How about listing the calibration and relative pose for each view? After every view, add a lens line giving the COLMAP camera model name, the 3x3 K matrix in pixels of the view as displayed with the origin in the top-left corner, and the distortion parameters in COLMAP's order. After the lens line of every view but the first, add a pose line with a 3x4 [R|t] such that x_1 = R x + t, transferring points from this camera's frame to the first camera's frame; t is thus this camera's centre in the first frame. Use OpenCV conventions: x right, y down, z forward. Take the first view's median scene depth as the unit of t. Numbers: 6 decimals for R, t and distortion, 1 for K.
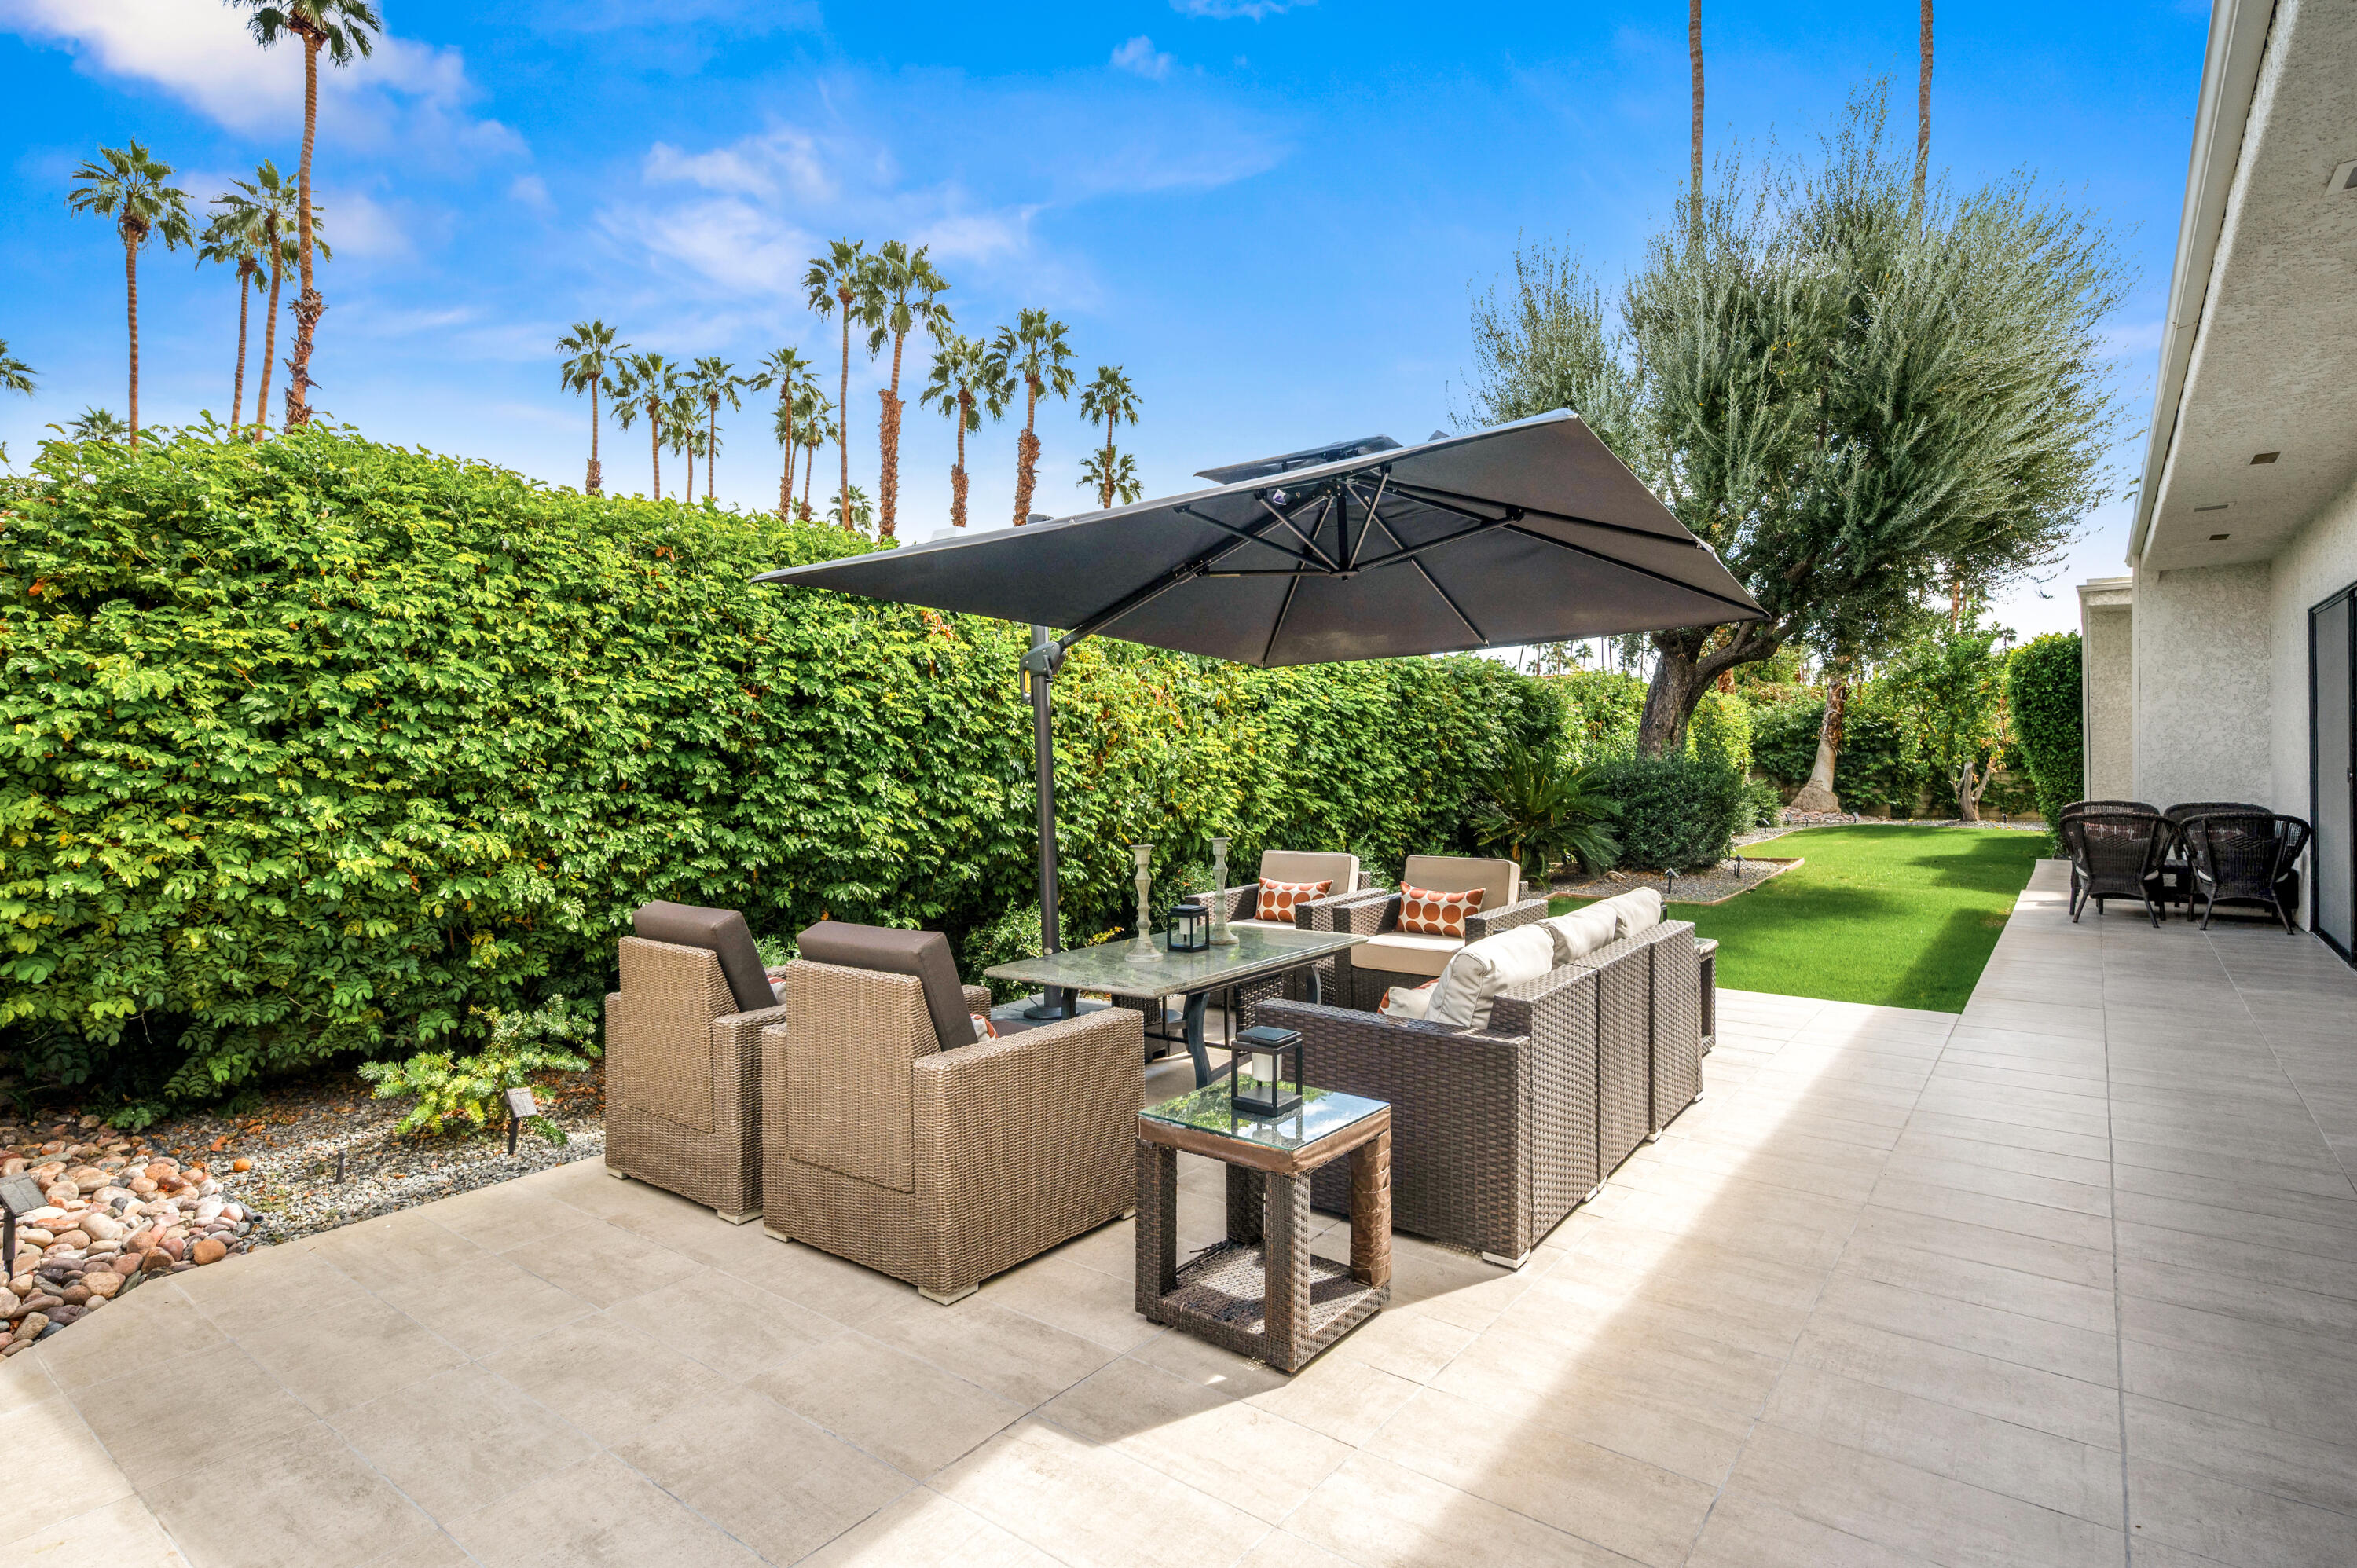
lens RADIAL K [[1213.9, 0, 1166.1], [0, 1213.9, 780.7], [0, 0, 1]] dist [-0.006097, 0.002919]
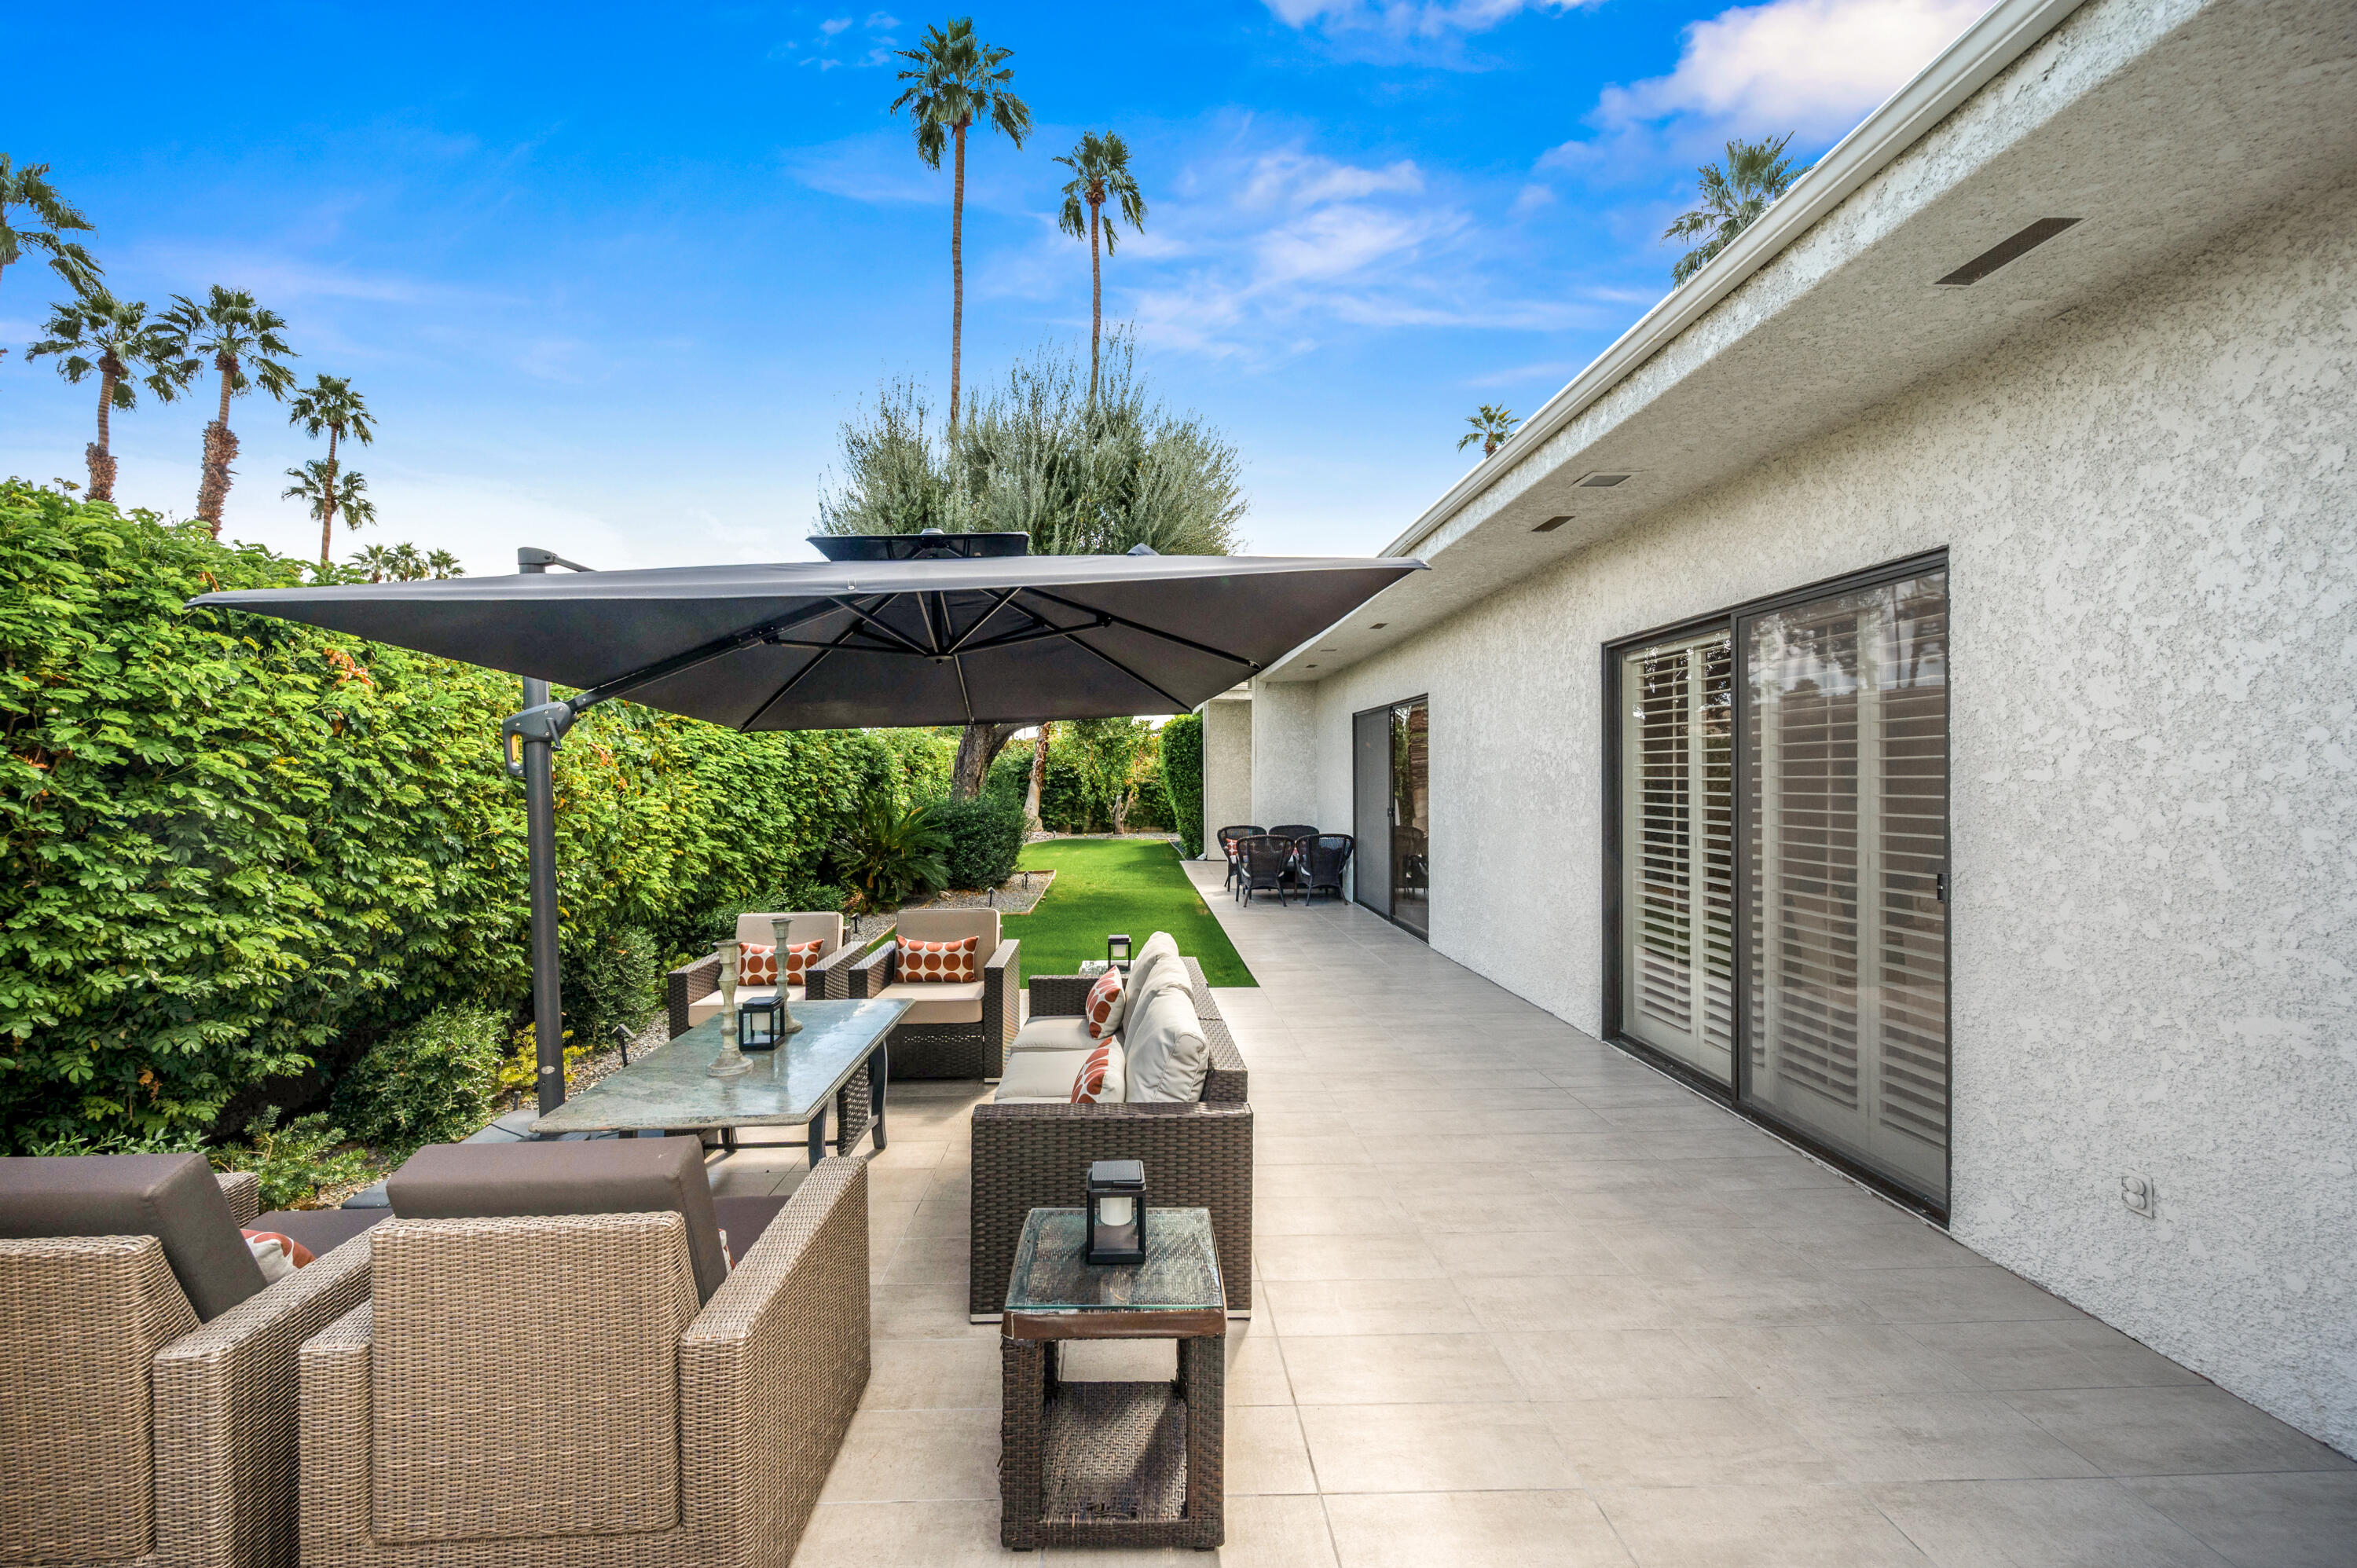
lens RADIAL K [[954.4, 0, 1154.0], [0, 954.4, 785.9], [0, 0, 1]] dist [0.001474, 0.000787]
pose [[0.772368, -0.003492, 0.635165, -0.138295], [0.014516, 0.999821, -0.012155, -0.029778], [-0.635009, 0.018608, 0.772281, 0.158512]]
